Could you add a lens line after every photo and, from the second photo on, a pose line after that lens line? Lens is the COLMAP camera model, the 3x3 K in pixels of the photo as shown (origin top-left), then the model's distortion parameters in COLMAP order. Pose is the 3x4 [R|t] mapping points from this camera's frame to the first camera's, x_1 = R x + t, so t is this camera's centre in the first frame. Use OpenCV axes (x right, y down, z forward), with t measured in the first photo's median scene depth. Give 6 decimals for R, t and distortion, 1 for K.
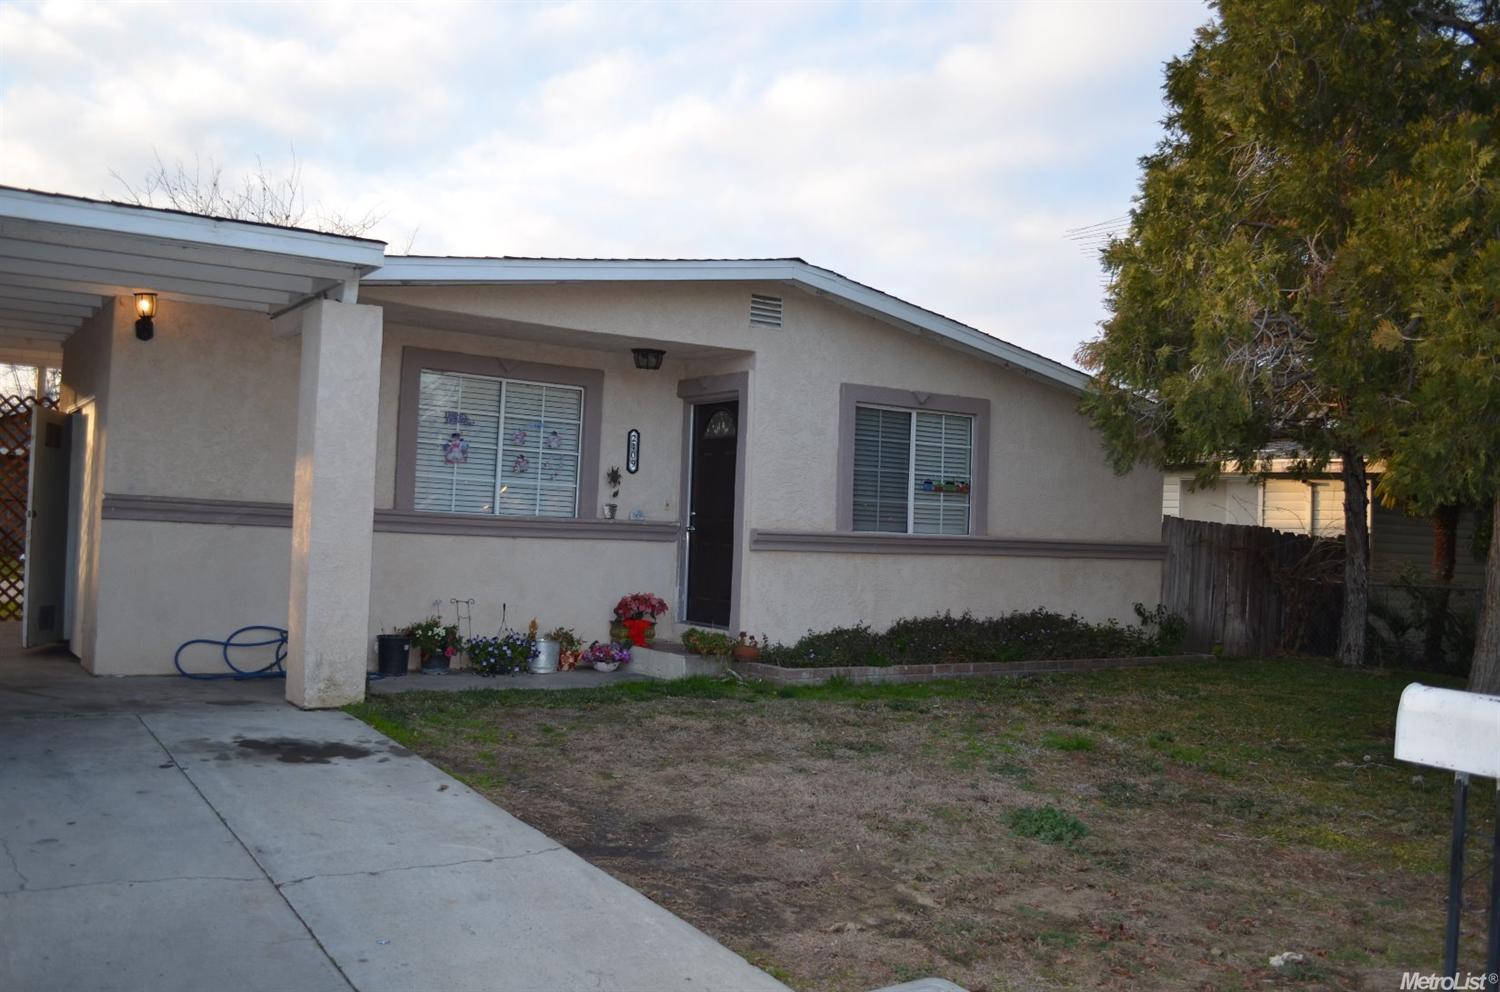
lens RADIAL K [[1271.2, 0, 750.0], [0, 1271.2, 496.0], [0, 0, 1]] dist [-0.077475, 0.004726]
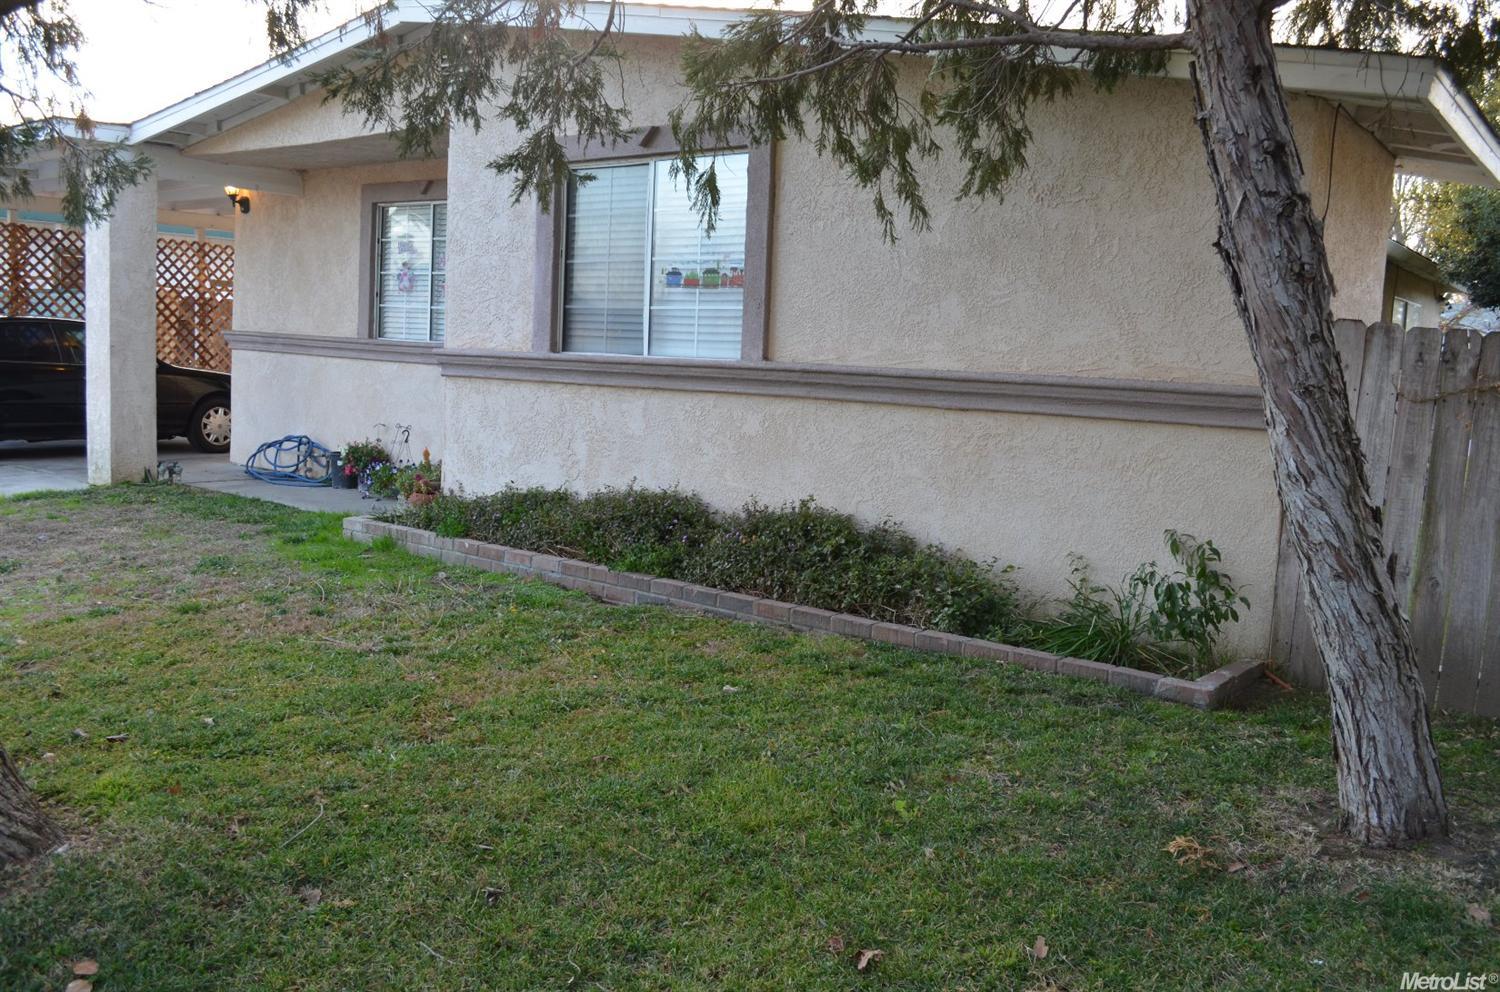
lens RADIAL K [[1271.2, 0, 750.0], [0, 1271.2, 496.0], [0, 0, 1]] dist [-0.077475, 0.004726]
pose [[0.309137, 0.078466, -0.947775, 0.813662], [-0.012530, 0.996840, 0.078441, 0.053069], [0.950935, -0.012373, 0.309144, 0.922777]]
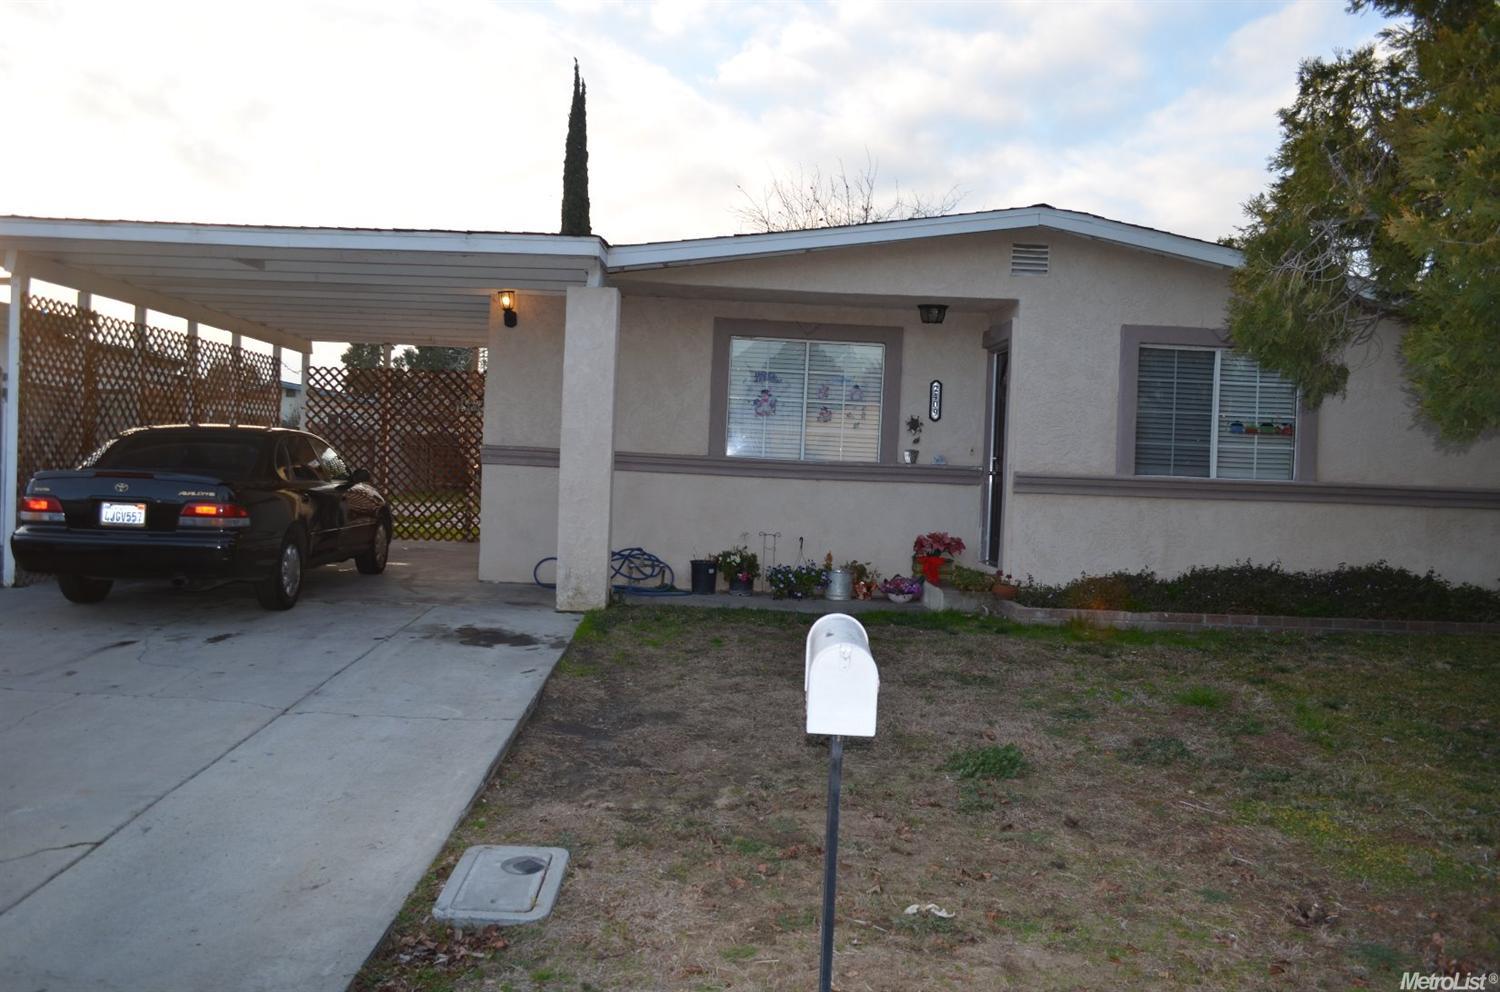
lens RADIAL K [[1176.7, 0, 762.2], [0, 1176.7, 496.5], [0, 0, 1]] dist [-0.087263, 0.006801]
pose [[0.843450, 0.009664, -0.537121, 0.335842], [0.009481, 0.999415, 0.032869, 0.012406], [0.537124, -0.032815, 0.842865, 0.084767]]
